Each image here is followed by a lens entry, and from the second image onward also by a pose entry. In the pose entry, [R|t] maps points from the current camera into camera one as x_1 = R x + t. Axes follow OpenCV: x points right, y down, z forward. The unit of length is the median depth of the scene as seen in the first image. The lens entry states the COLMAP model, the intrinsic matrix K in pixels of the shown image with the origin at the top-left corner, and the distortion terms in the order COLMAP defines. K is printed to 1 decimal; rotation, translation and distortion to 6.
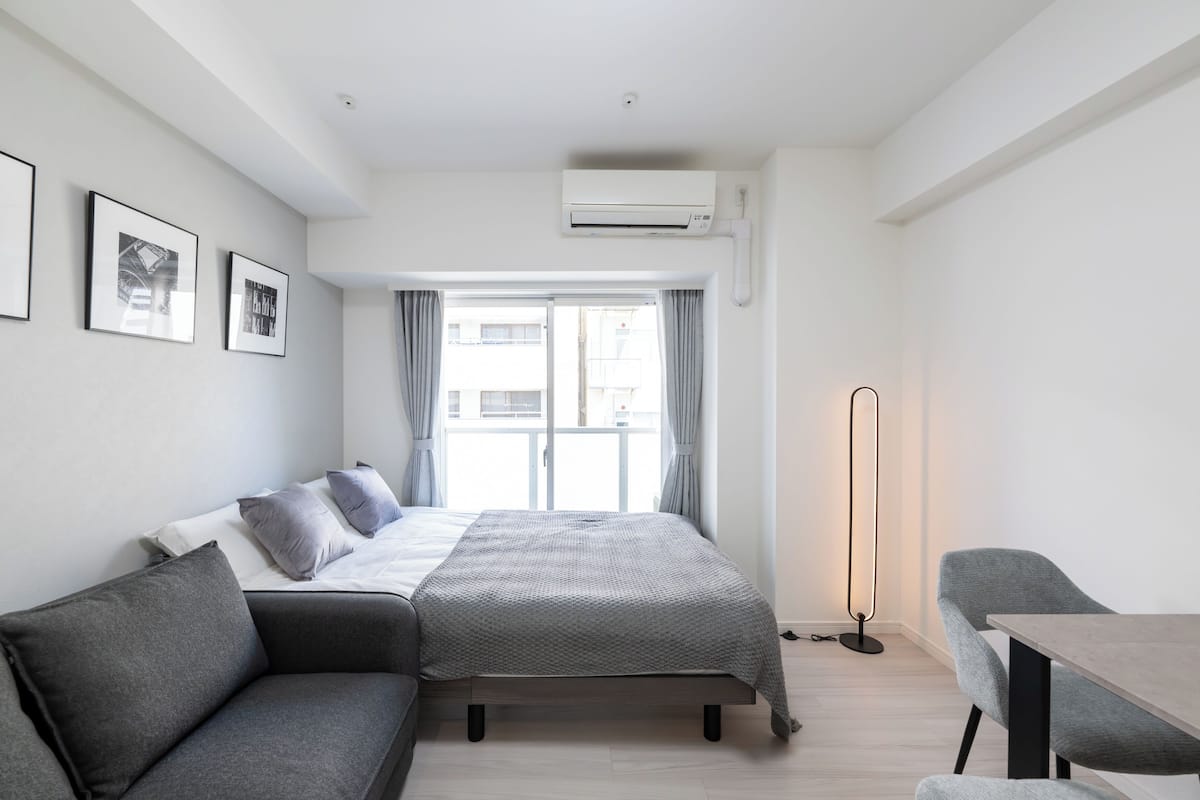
lens RADIAL K [[469.6, 0, 592.0], [0, 469.6, 401.1], [0, 0, 1]] dist [0.001096, 0.000191]
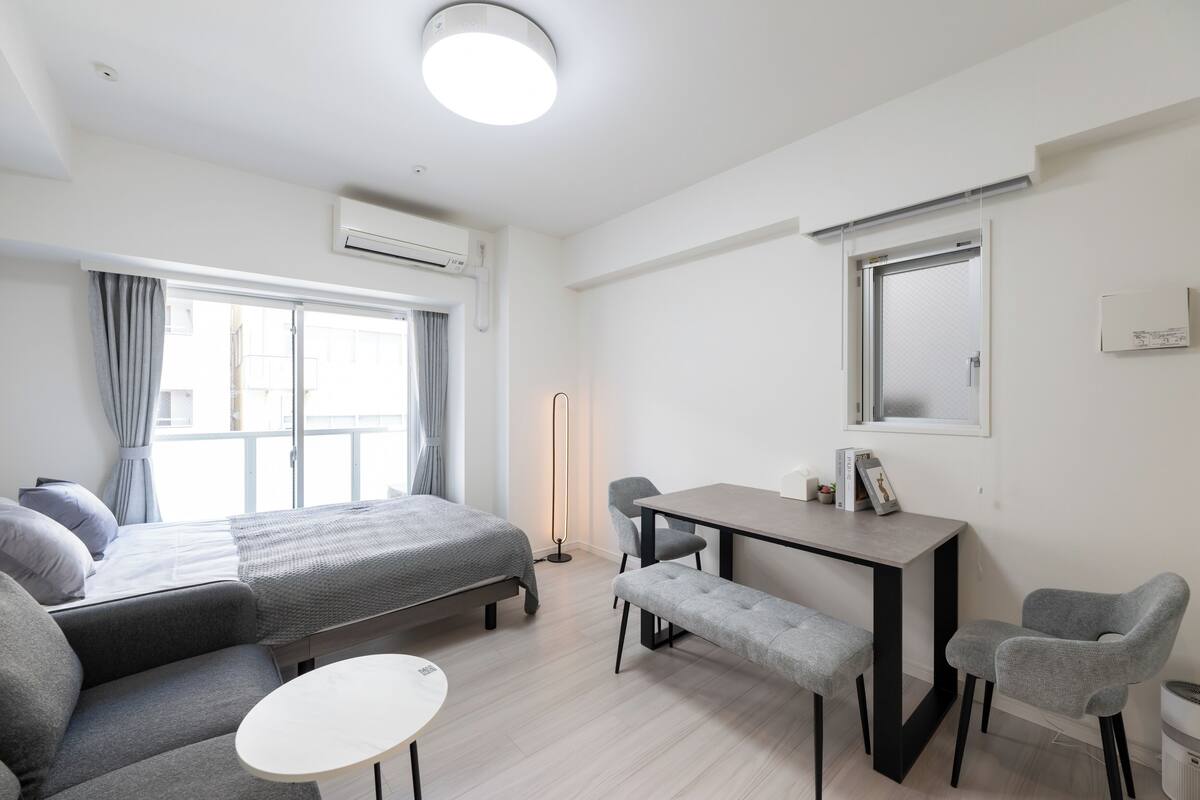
lens RADIAL K [[469.6, 0, 592.0], [0, 469.6, 401.1], [0, 0, 1]] dist [0.001096, 0.000191]
pose [[0.764854, -0.000272, 0.644204, -0.348847], [0.006029, 0.999959, -0.006737, 0.009855], [-0.644176, 0.009037, 0.764824, -0.263378]]
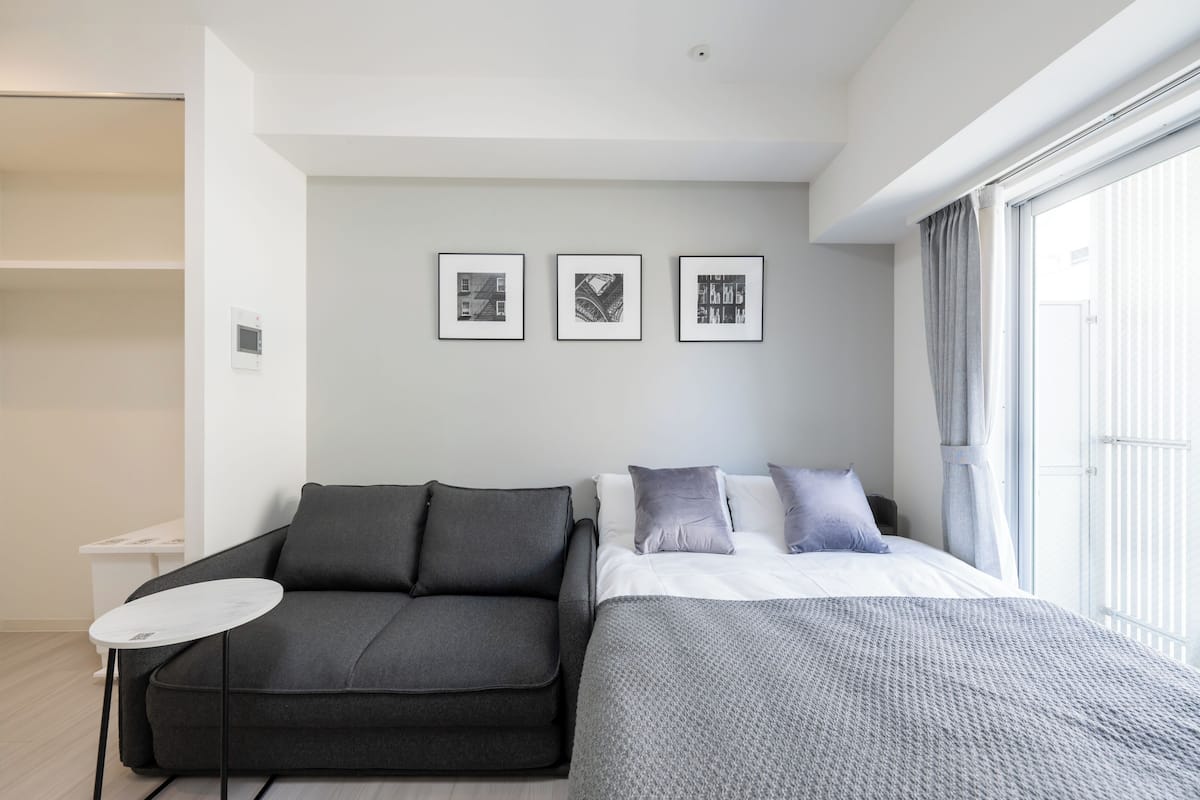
lens RADIAL K [[469.6, 0, 592.0], [0, 469.6, 401.1], [0, 0, 1]] dist [0.001096, 0.000191]
pose [[0.001641, -0.002410, -0.999996, 0.326702], [-0.008108, 0.999964, -0.002423, 0.036361], [0.999966, 0.008112, 0.001621, 0.662016]]
